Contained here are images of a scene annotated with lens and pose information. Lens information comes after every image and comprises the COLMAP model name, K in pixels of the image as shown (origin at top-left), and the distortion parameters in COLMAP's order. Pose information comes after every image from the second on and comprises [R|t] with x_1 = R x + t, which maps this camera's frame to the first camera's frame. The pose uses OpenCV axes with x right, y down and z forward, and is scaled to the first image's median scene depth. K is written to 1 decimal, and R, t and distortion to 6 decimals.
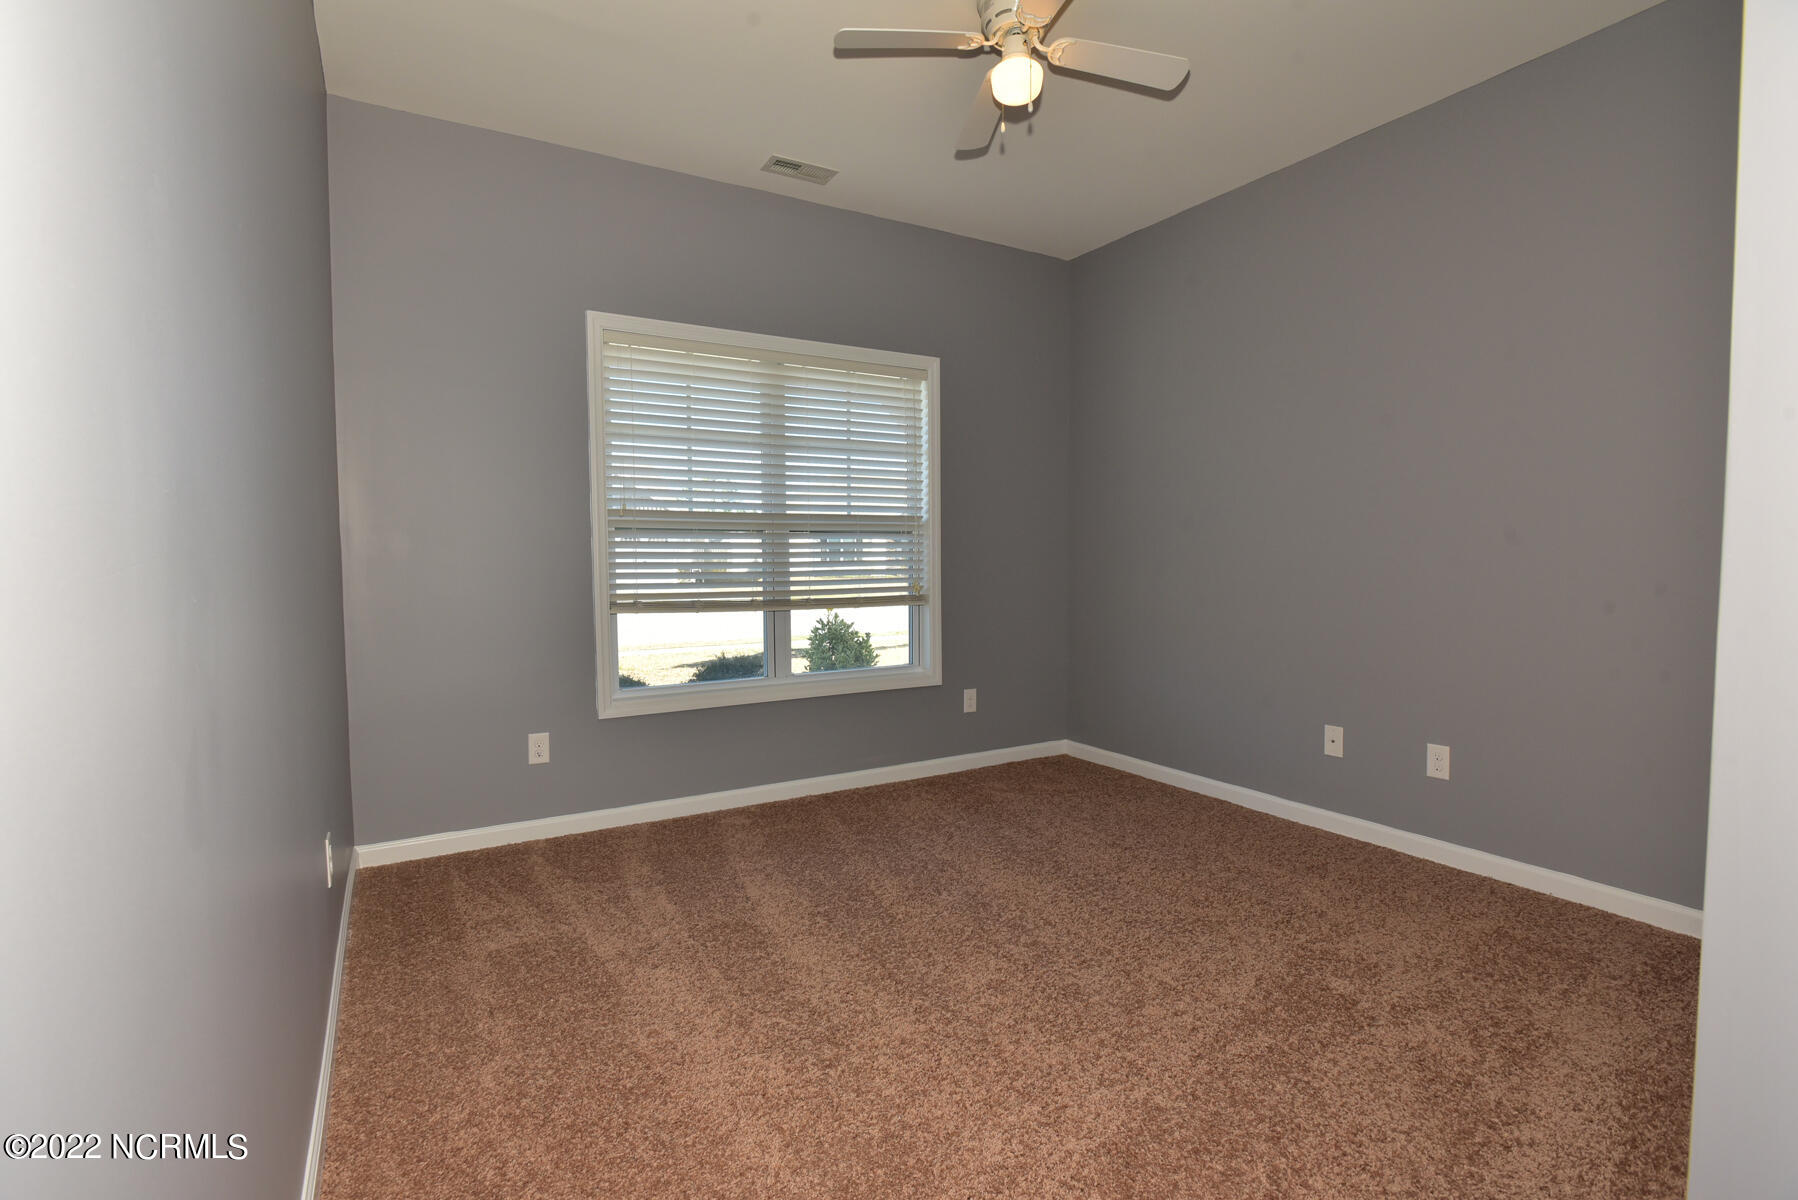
lens RADIAL K [[866.9, 0, 909.4], [0, 866.9, 572.3], [0, 0, 1]] dist [-0.004442, -0.000149]
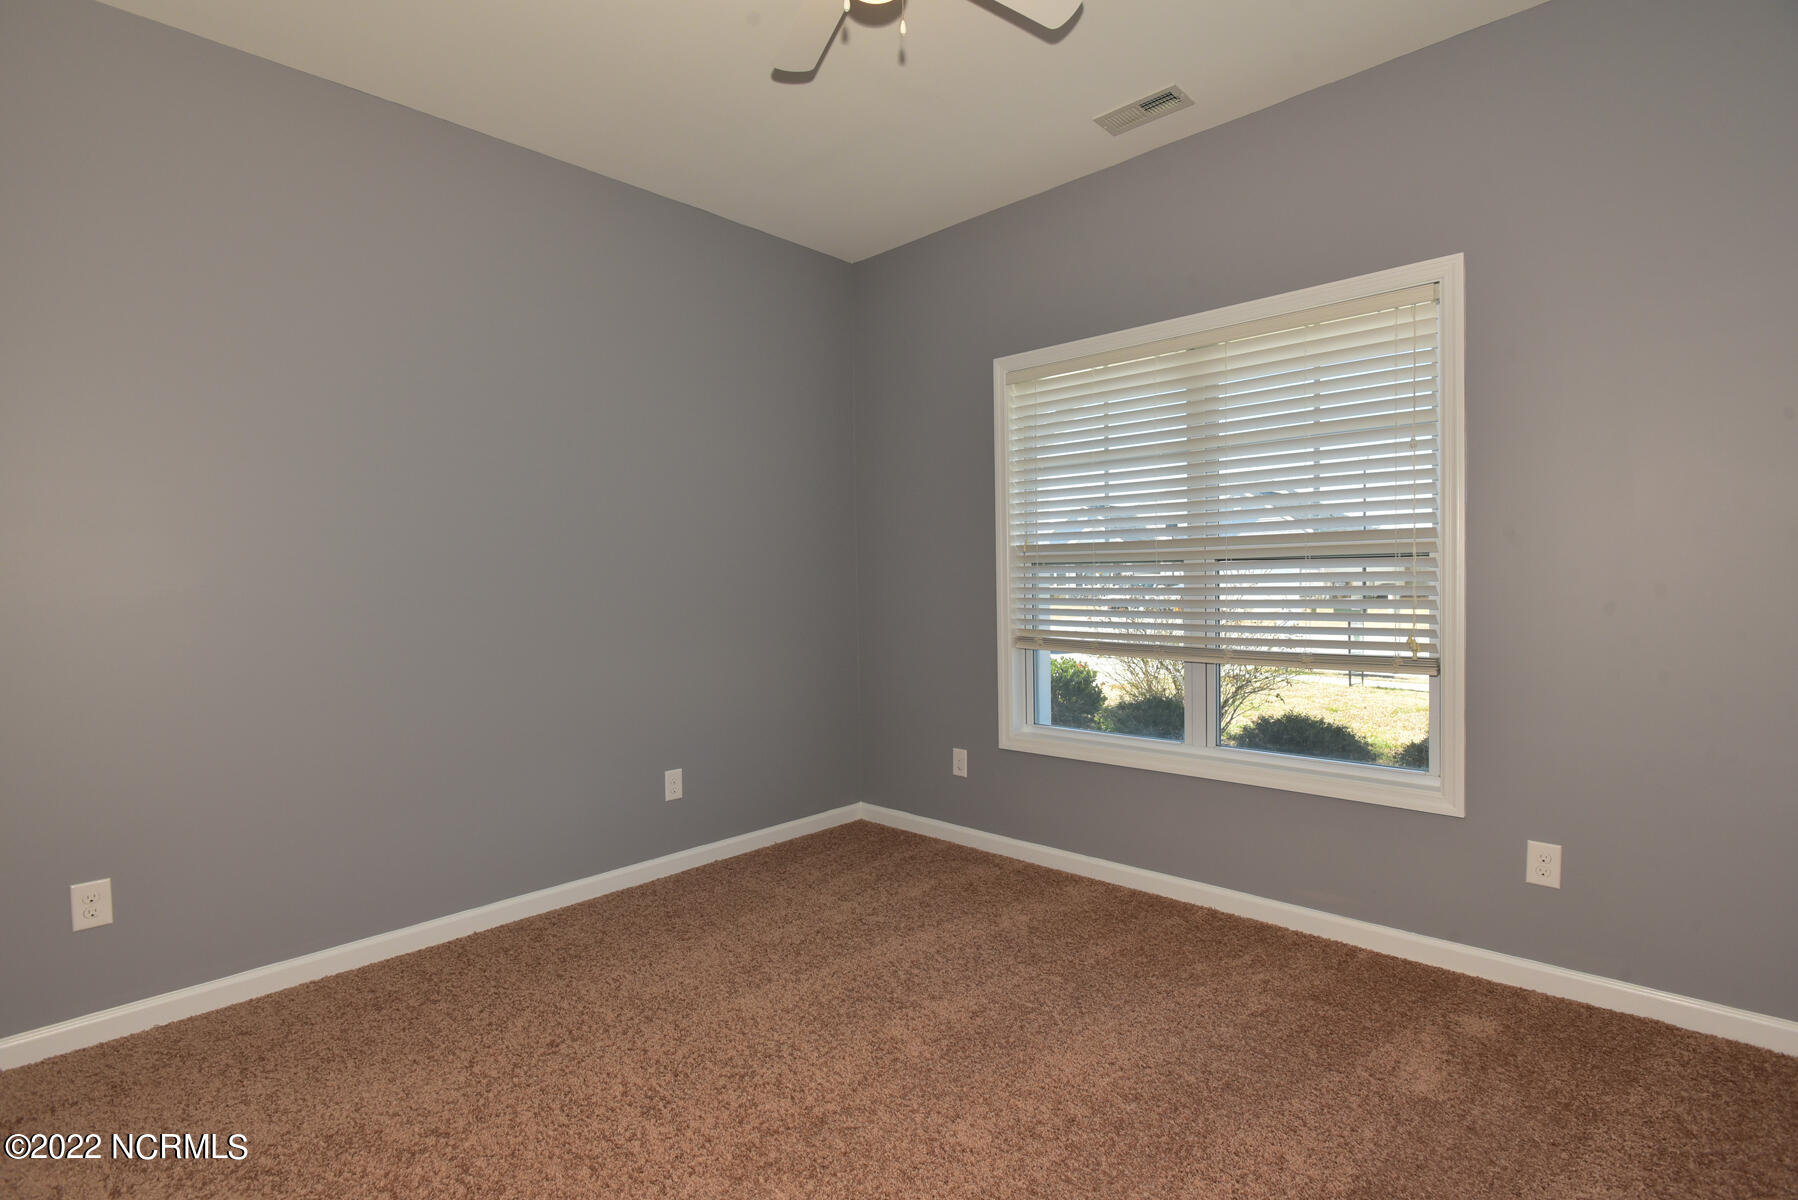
lens RADIAL K [[844.5, 0, 899.0], [0, 844.5, 600.0], [0, 0, 1]] dist [-0.014958, -0.000264]
pose [[0.259687, 0.013845, -0.965594, 0.527470], [-0.015069, 0.999834, 0.010283, -0.015683], [0.965575, 0.011881, 0.259853, 0.552821]]
